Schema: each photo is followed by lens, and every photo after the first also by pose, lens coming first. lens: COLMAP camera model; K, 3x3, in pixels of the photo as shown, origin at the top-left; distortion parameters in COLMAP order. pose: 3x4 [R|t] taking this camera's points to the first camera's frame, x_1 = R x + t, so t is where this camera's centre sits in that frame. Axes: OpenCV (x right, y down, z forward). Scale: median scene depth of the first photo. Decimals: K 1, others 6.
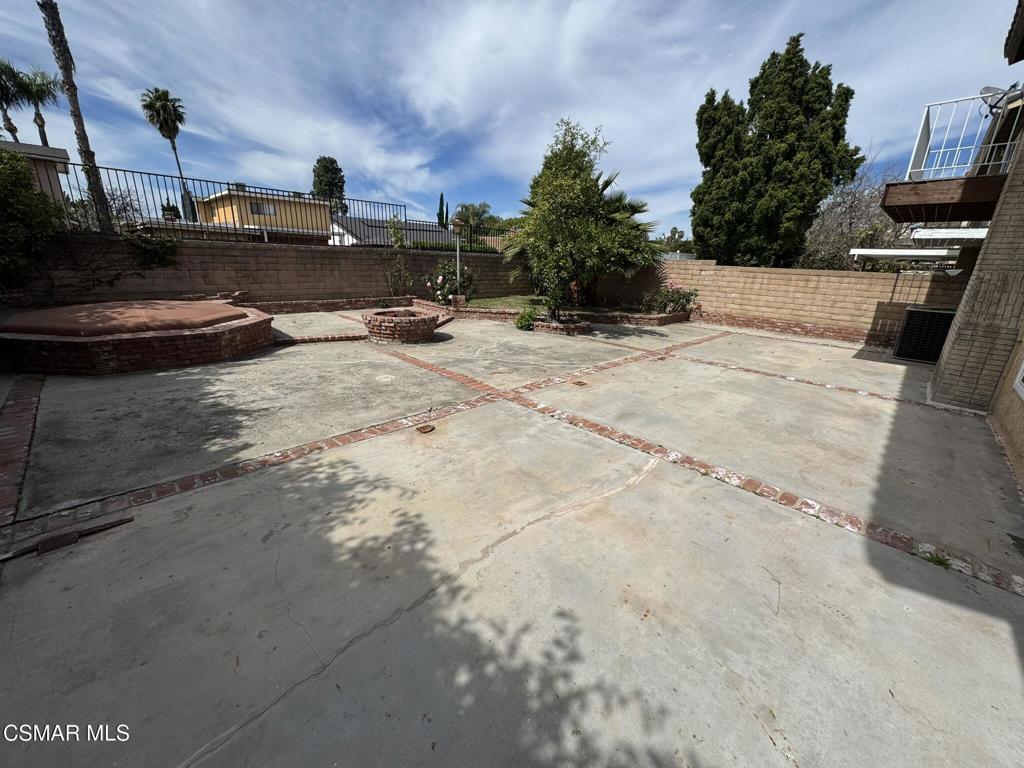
lens RADIAL K [[410.6, 0, 511.0], [0, 410.6, 380.1], [0, 0, 1]] dist [-0.001770, 0.000138]
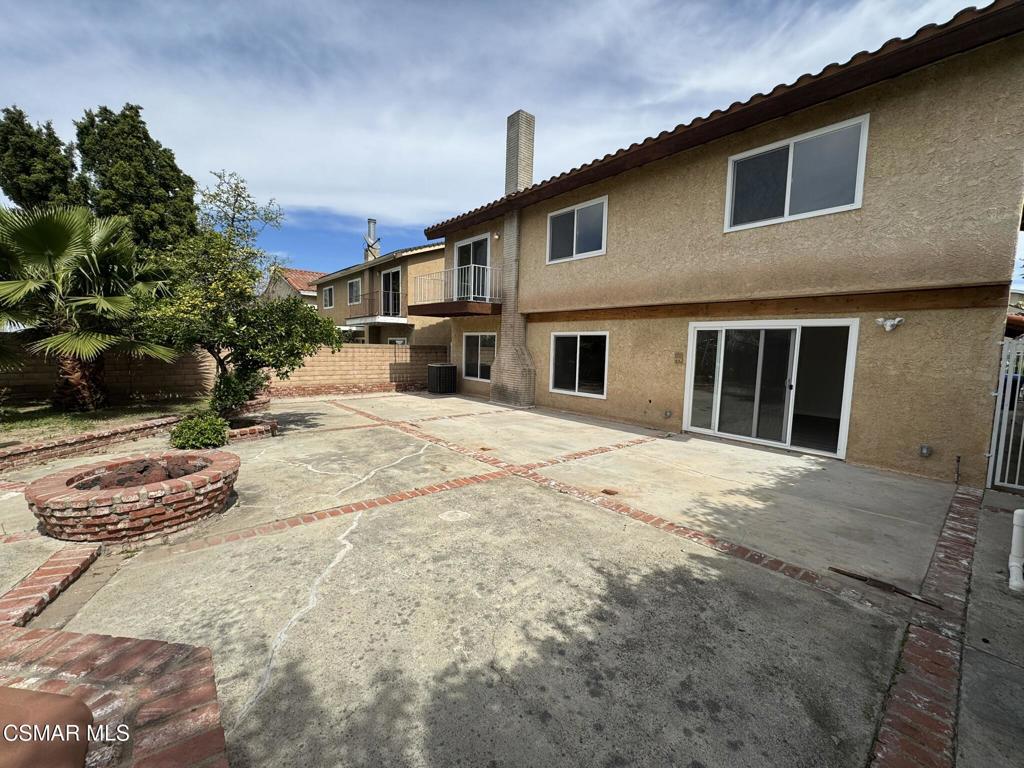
lens RADIAL K [[410.6, 0, 511.0], [0, 410.6, 380.1], [0, 0, 1]] dist [-0.001770, 0.000138]
pose [[0.078735, -0.121169, 0.989504, -1.238434], [0.263086, 0.959923, 0.096613, -0.352326], [-0.961554, 0.252718, 0.107457, 0.937126]]
